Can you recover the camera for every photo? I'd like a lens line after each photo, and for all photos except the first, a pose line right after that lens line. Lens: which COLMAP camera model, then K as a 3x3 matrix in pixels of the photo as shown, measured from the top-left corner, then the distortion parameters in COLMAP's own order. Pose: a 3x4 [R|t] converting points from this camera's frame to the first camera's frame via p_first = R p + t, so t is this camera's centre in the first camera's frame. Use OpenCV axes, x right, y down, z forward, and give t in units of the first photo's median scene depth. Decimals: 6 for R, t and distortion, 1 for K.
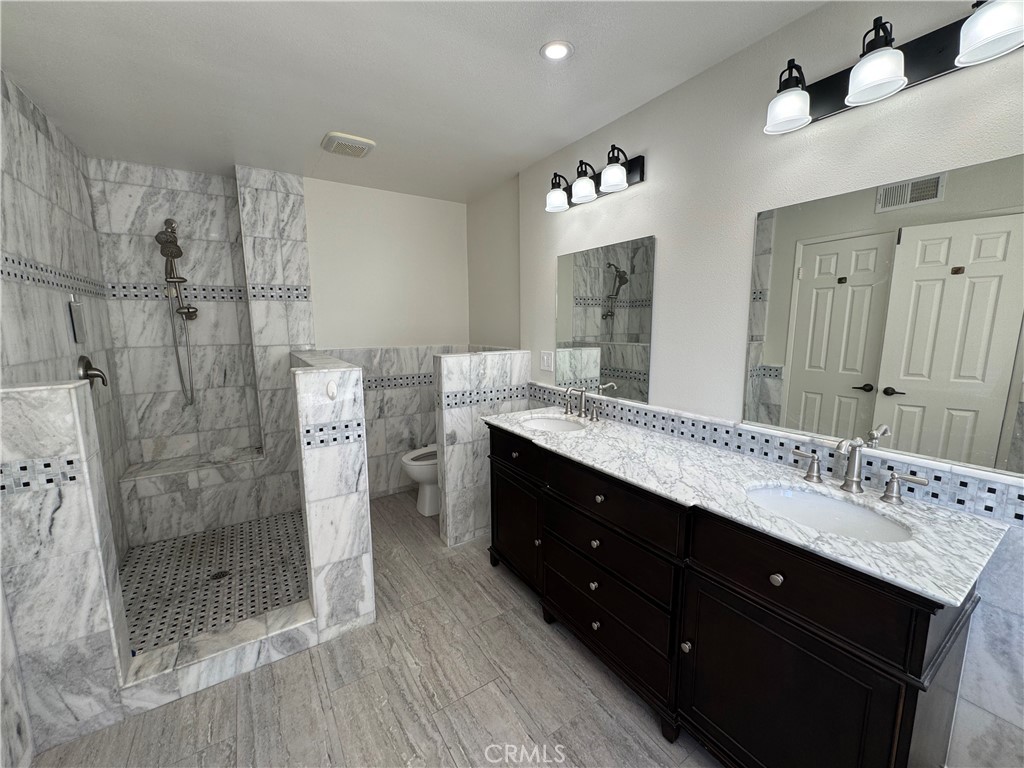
lens RADIAL K [[410.0, 0, 510.9], [0, 410.0, 384.0], [0, 0, 1]] dist [0.000657, -0.000978]
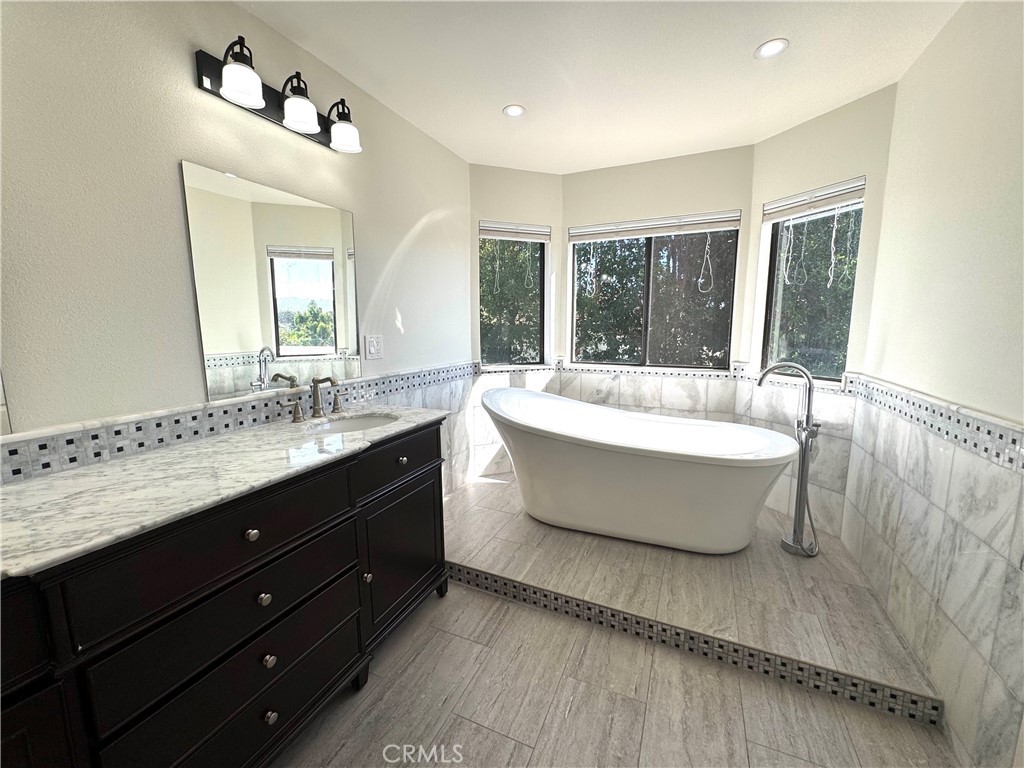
lens RADIAL K [[410.0, 0, 509.7], [0, 410.0, 381.8], [0, 0, 1]] dist [0.000657, -0.000978]
pose [[-0.537642, -0.106484, 0.836422, -0.519873], [0.132150, 0.969092, 0.208318, -0.044796], [-0.832753, 0.222533, -0.506953, 0.890783]]
